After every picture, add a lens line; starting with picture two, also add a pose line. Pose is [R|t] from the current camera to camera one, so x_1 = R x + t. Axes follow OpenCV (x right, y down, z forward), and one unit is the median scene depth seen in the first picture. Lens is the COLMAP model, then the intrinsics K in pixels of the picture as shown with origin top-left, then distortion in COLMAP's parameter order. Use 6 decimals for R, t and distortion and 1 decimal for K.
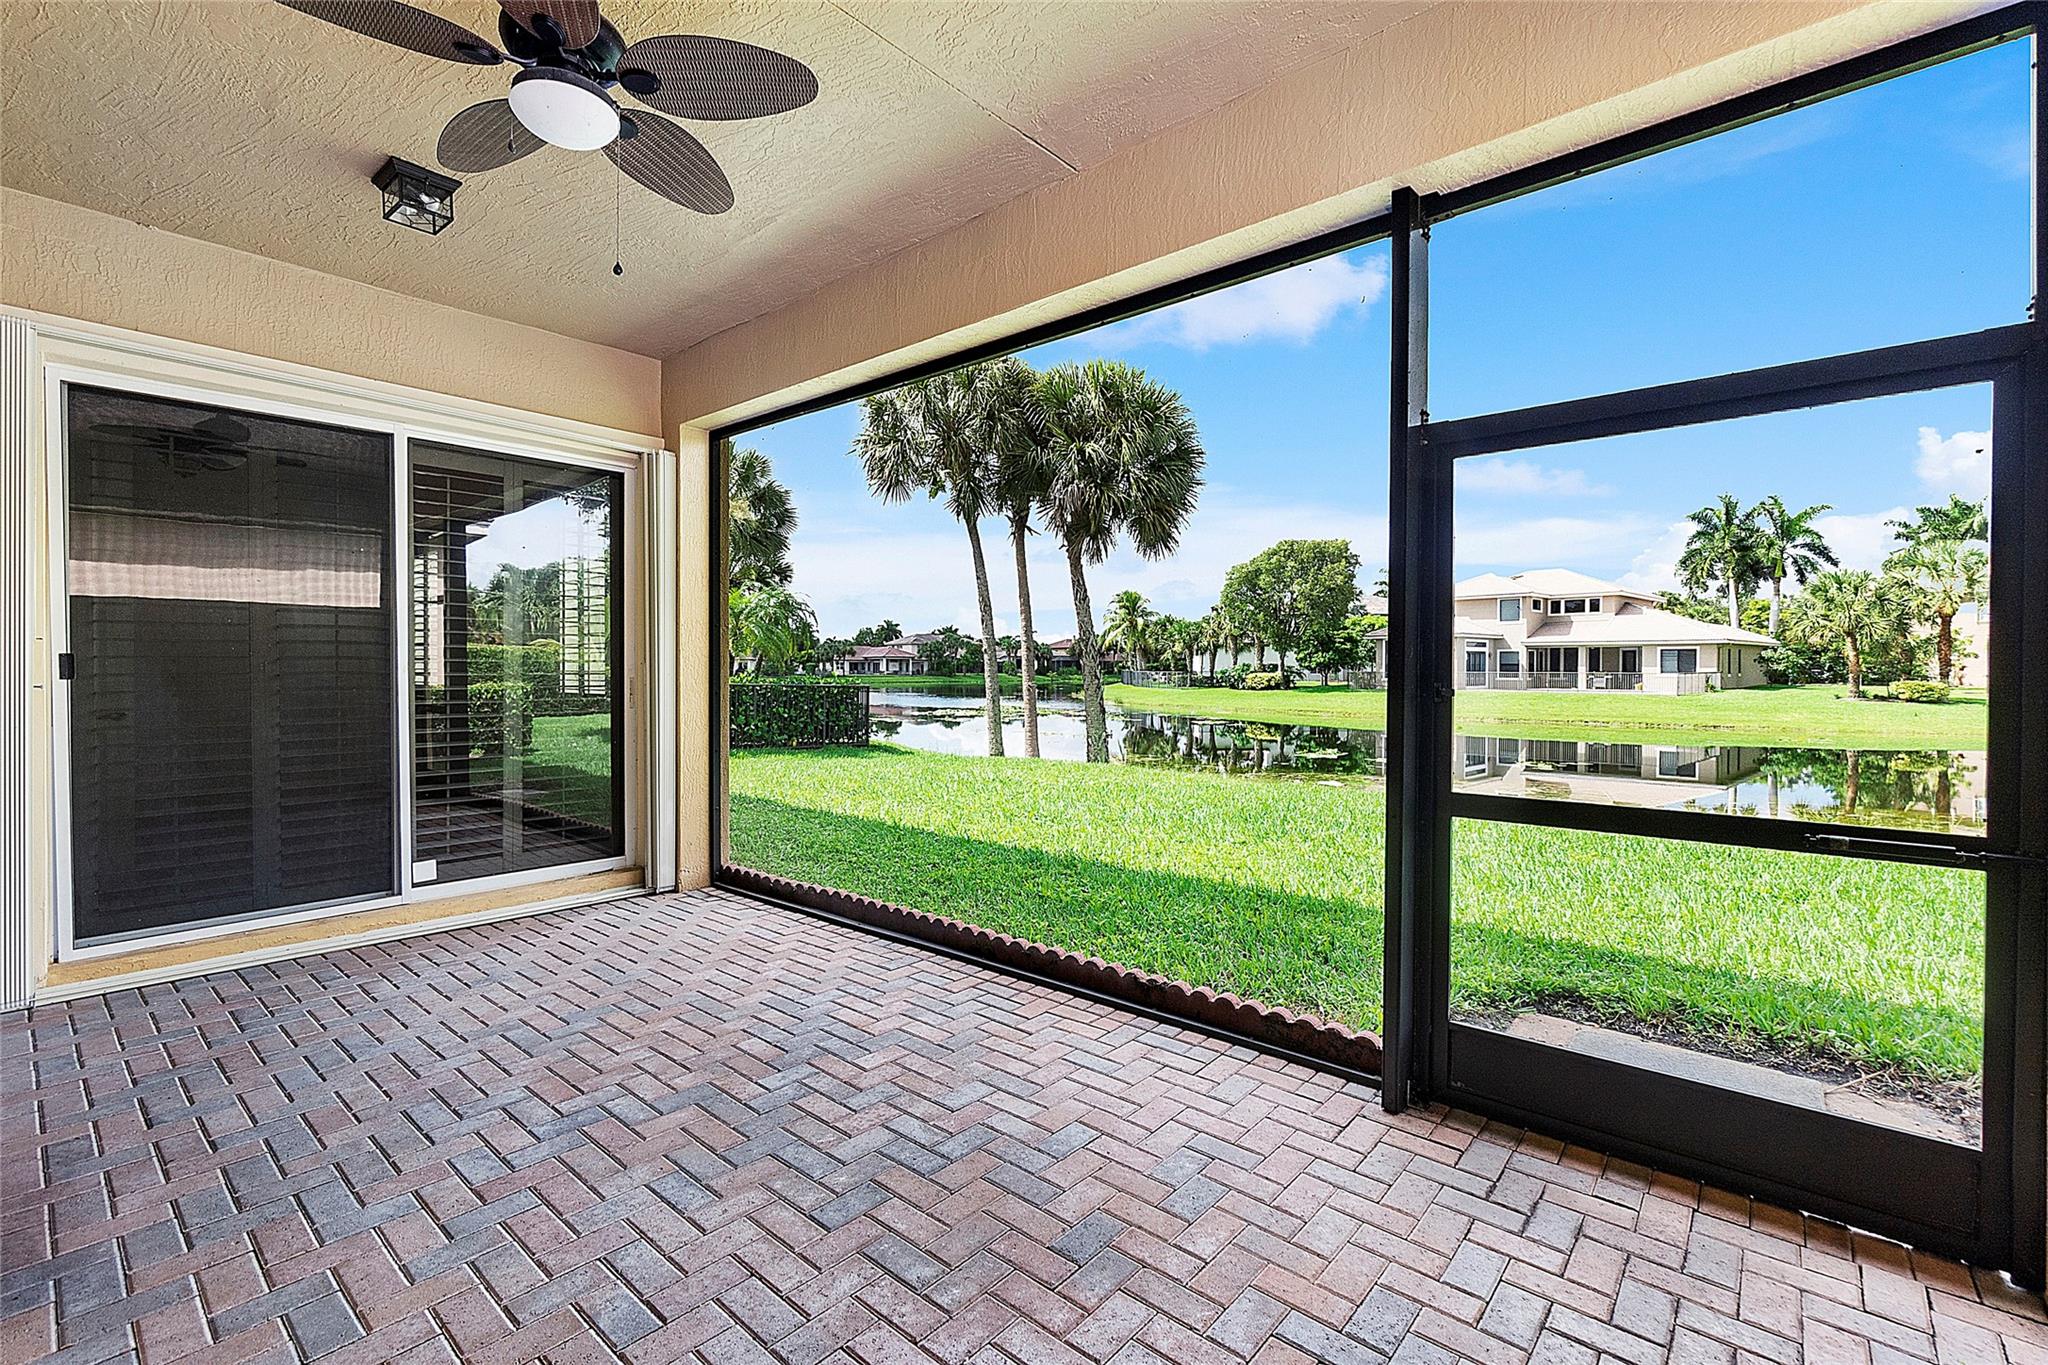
lens RADIAL K [[892.4, 0, 1014.2], [0, 892.4, 686.2], [0, 0, 1]] dist [-0.004583, 0.000440]
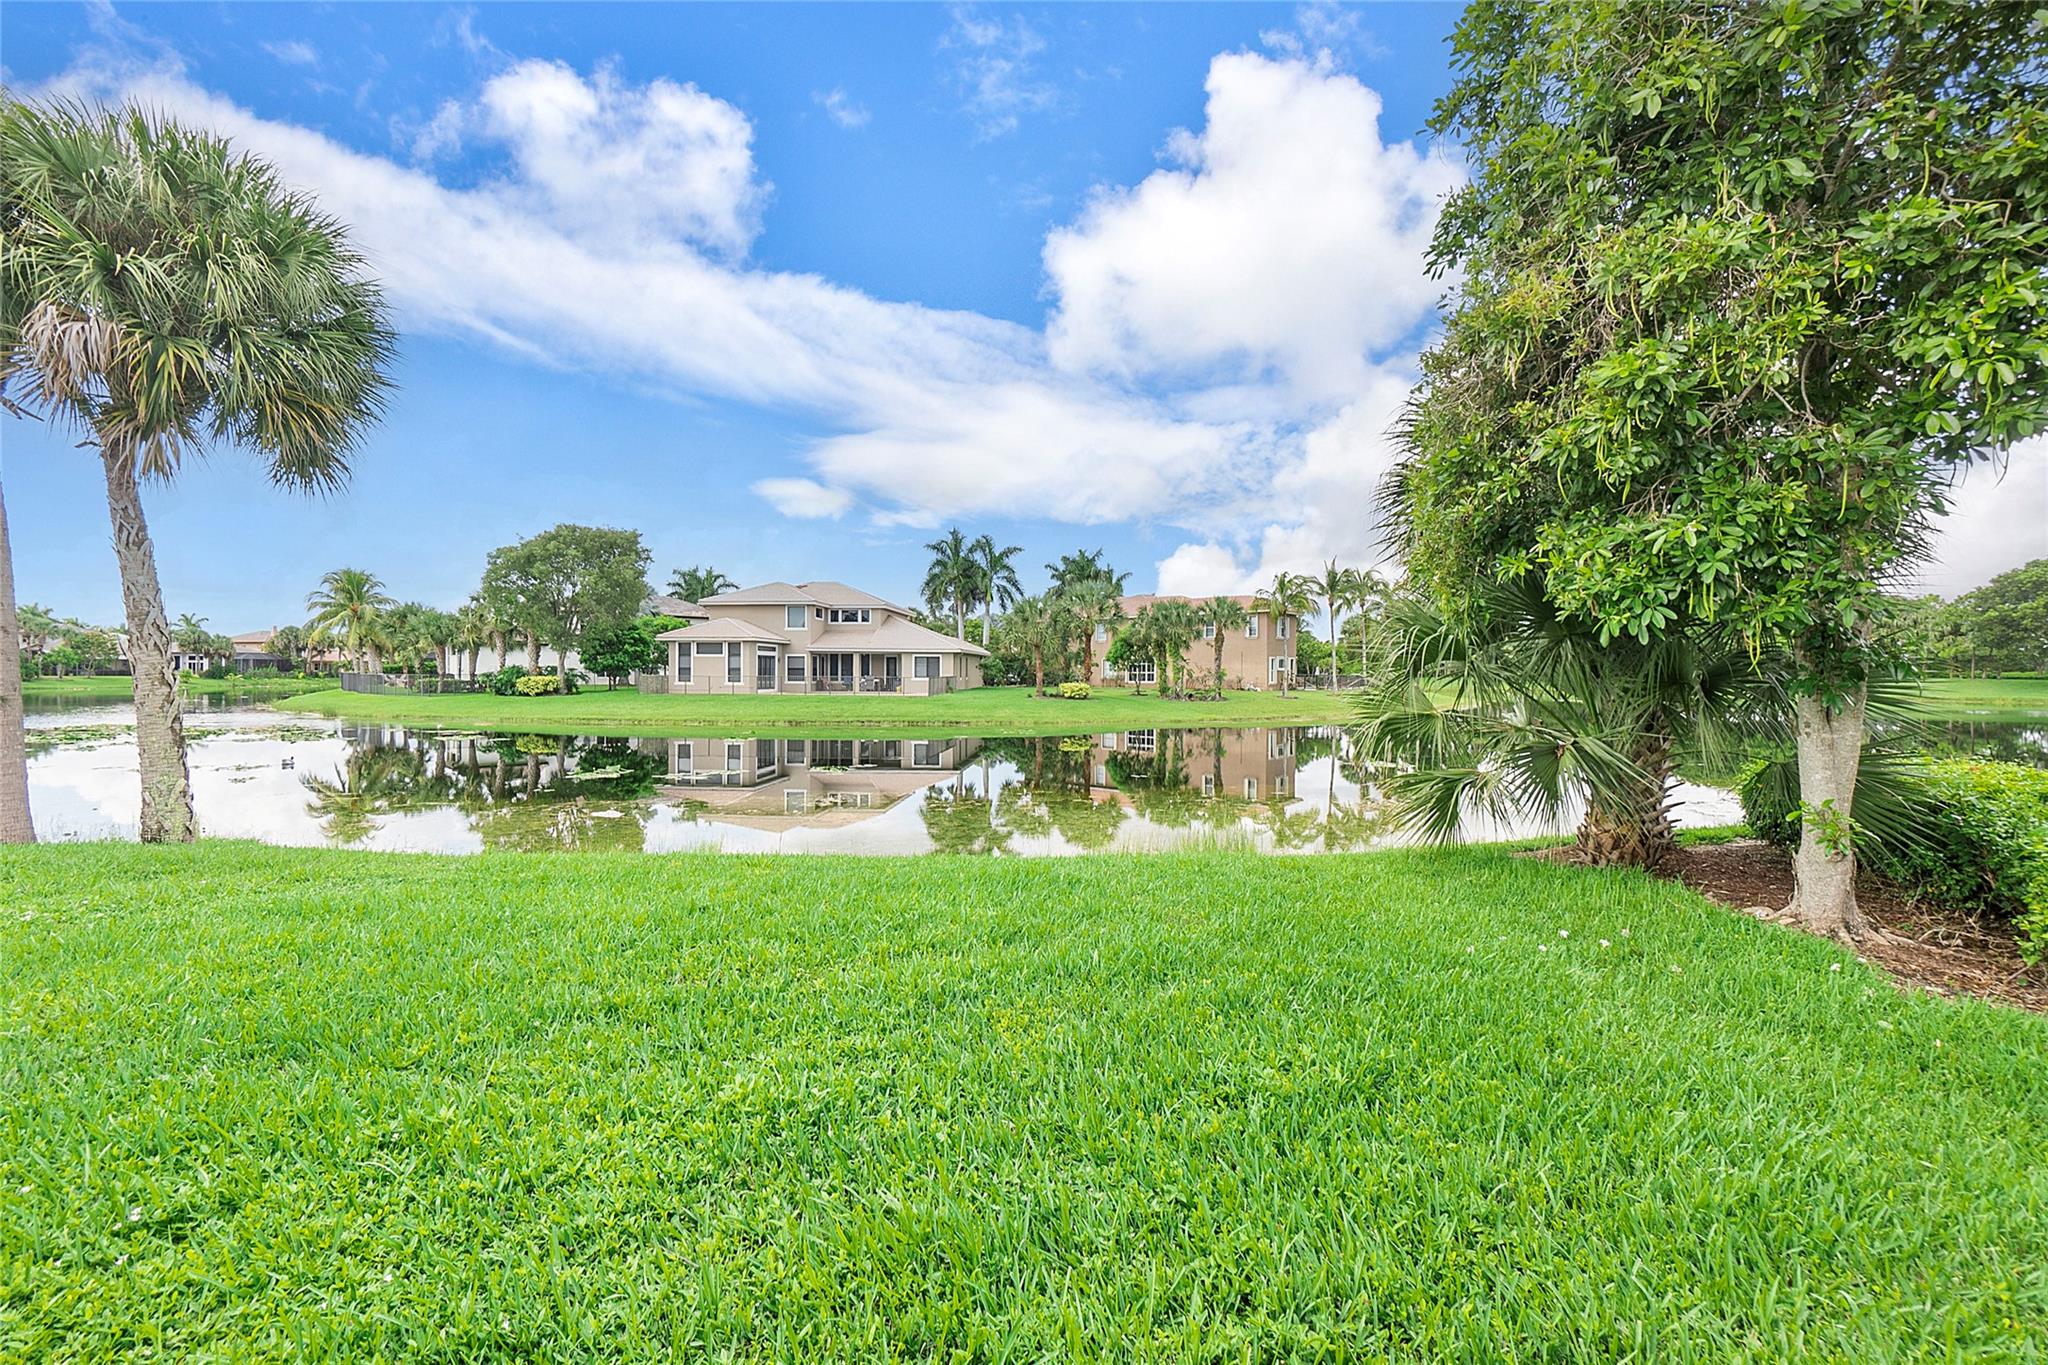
lens RADIAL K [[892.4, 0, 1022.6], [0, 892.4, 674.5], [0, 0, 1]] dist [-0.004583, 0.000440]
pose [[0.724727, 0.003628, 0.689027, 0.025198], [0.008245, 0.999869, -0.013937, -0.000503], [-0.688987, 0.015782, 0.724602, 0.054993]]
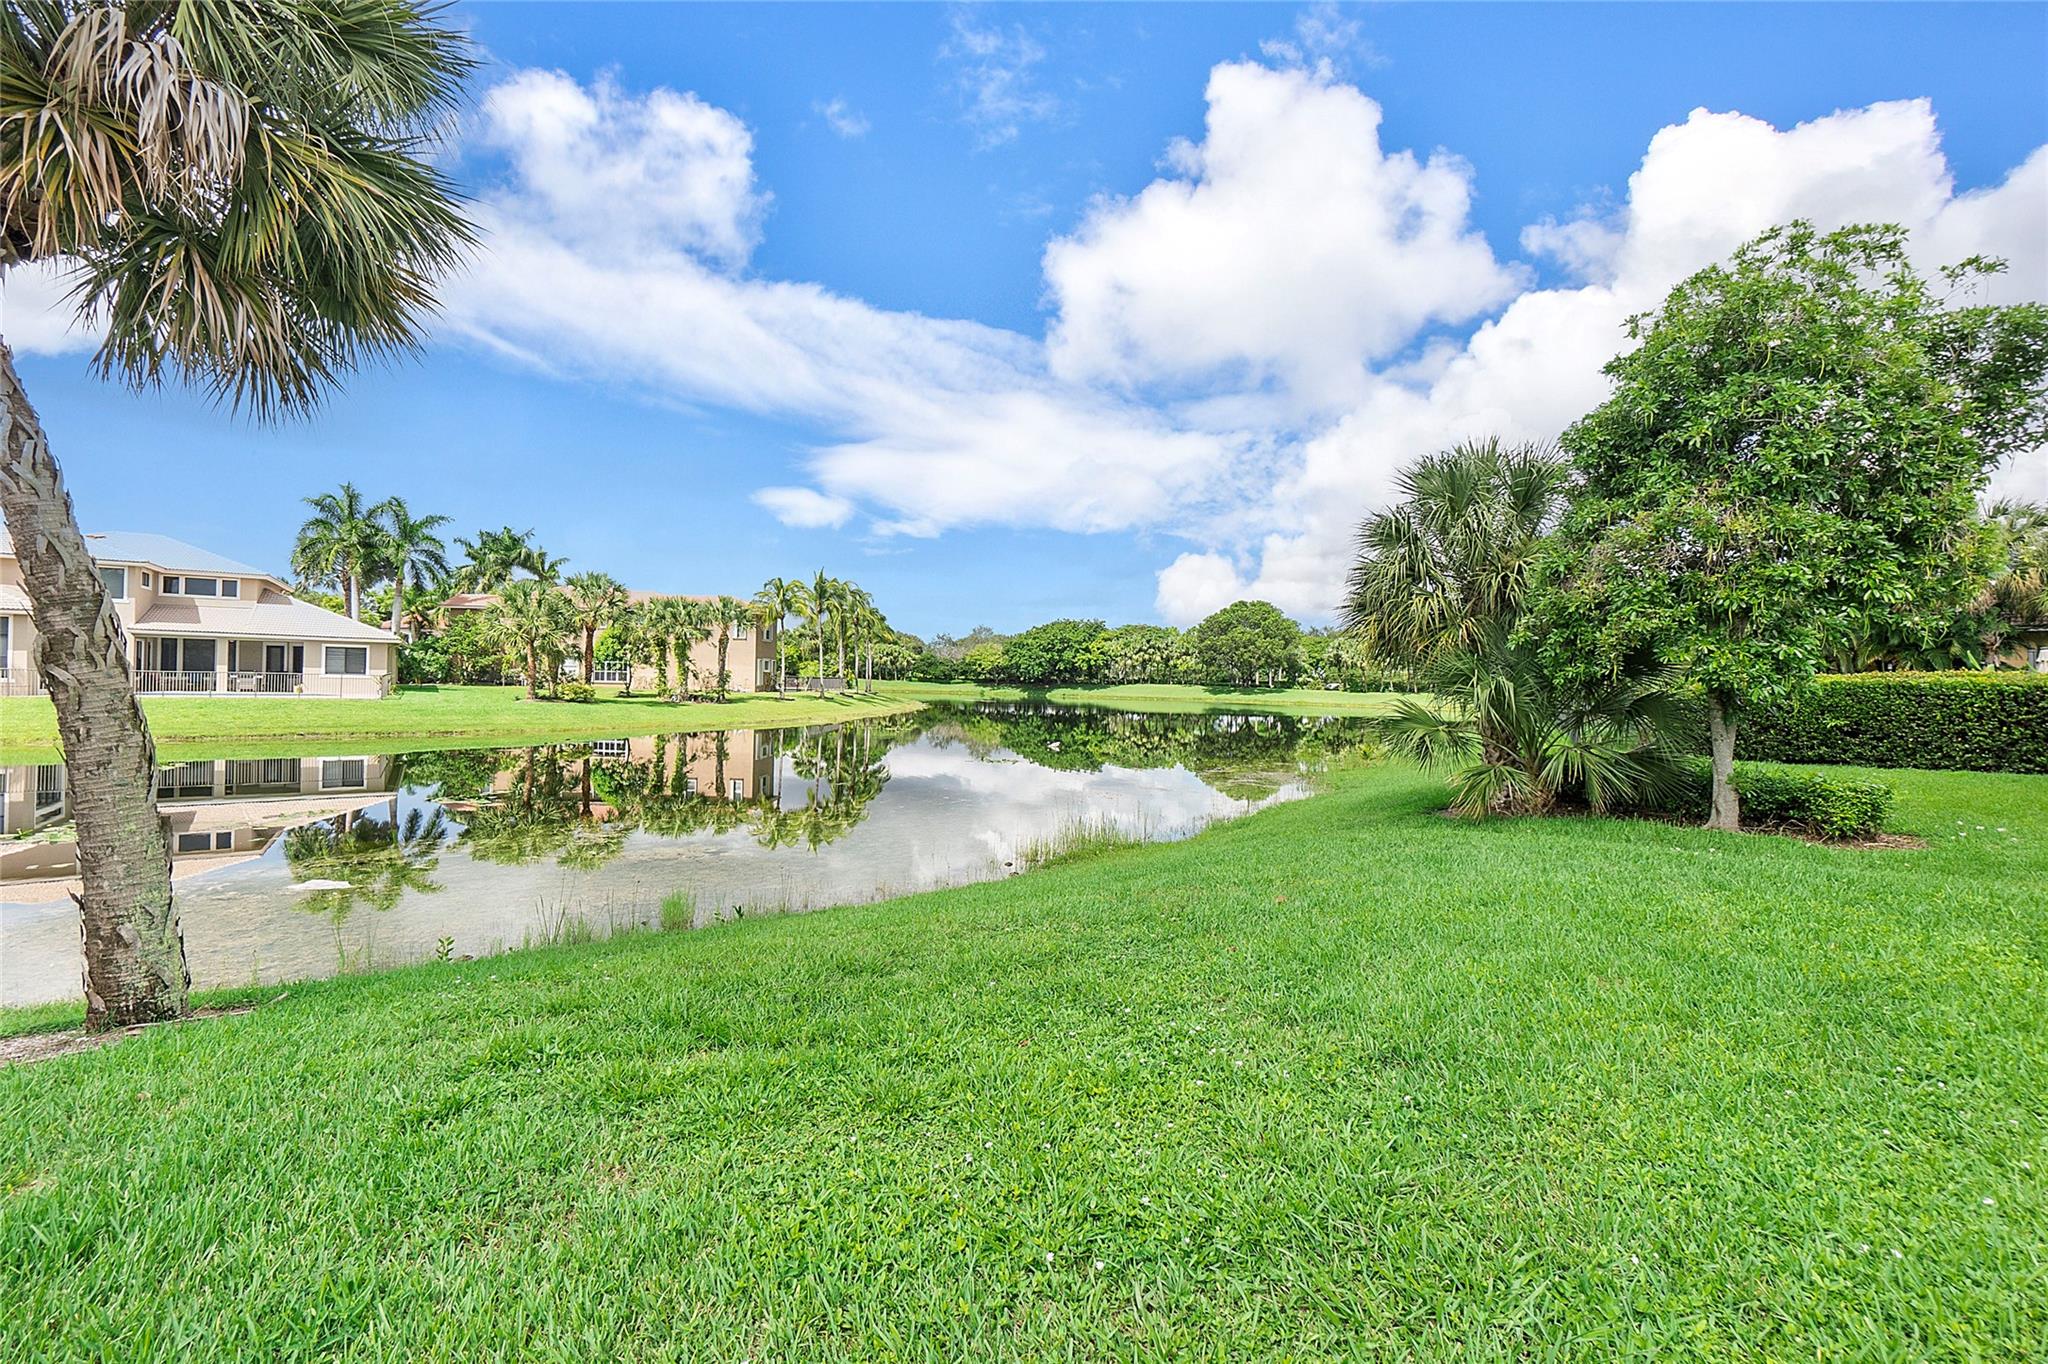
lens RADIAL K [[892.4, 0, 1015.7], [0, 892.4, 688.8], [0, 0, 1]] dist [-0.004583, 0.000440]
pose [[0.133058, -0.006503, 0.991087, -0.052792], [-0.001775, 0.999975, 0.006800, -0.005721], [-0.991107, -0.002664, 0.133043, 0.174152]]
